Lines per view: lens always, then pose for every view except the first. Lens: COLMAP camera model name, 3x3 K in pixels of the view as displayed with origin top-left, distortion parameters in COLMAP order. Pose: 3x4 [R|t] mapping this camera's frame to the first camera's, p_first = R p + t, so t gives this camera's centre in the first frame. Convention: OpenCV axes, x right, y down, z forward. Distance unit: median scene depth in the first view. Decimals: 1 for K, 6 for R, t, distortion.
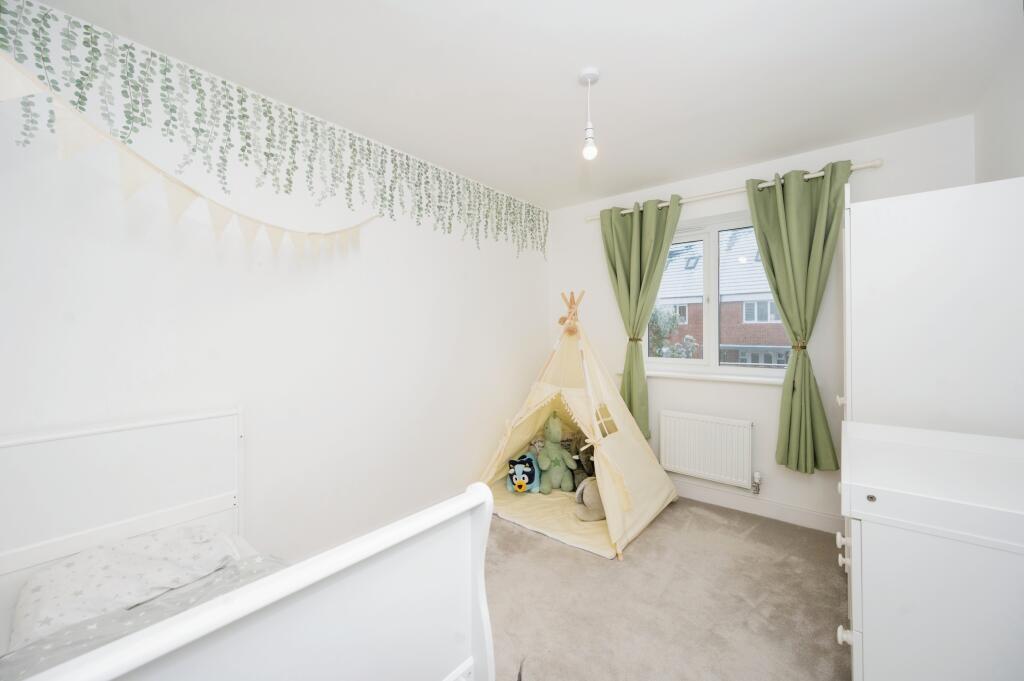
lens RADIAL K [[405.1, 0, 511.4], [0, 405.1, 333.4], [0, 0, 1]] dist [0.002278, 0.000238]
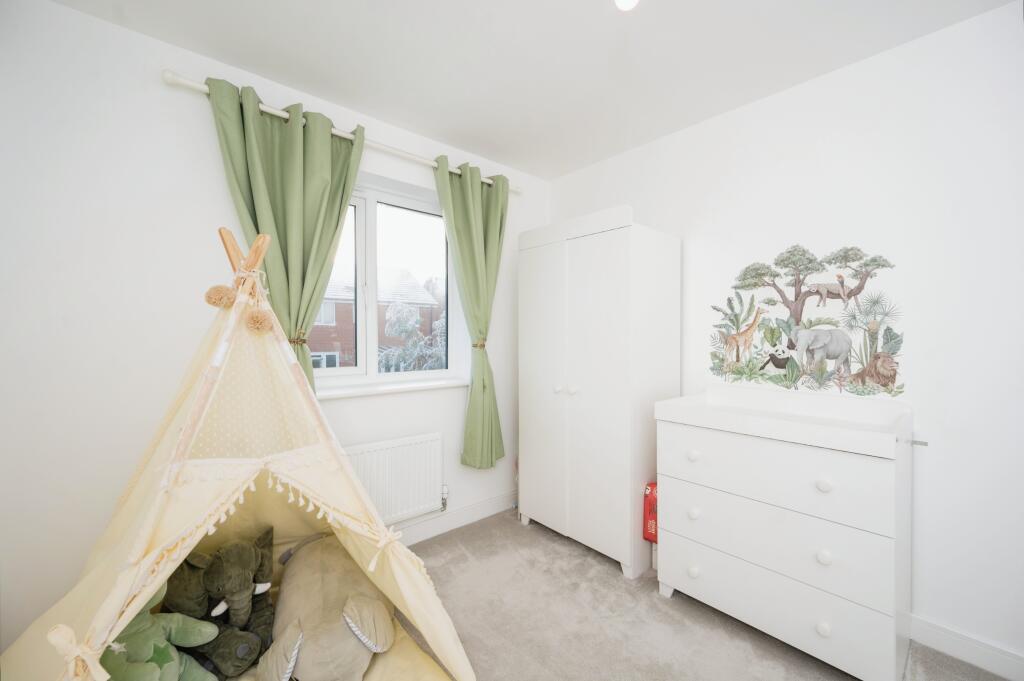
lens RADIAL K [[405.1, 0, 511.7], [0, 405.1, 342.8], [0, 0, 1]] dist [0.002278, 0.000238]
pose [[0.174763, -0.013169, 0.984522, -0.237728], [0.005048, 0.999909, 0.012478, 0.012867], [-0.984598, 0.002789, 0.174814, 0.669649]]
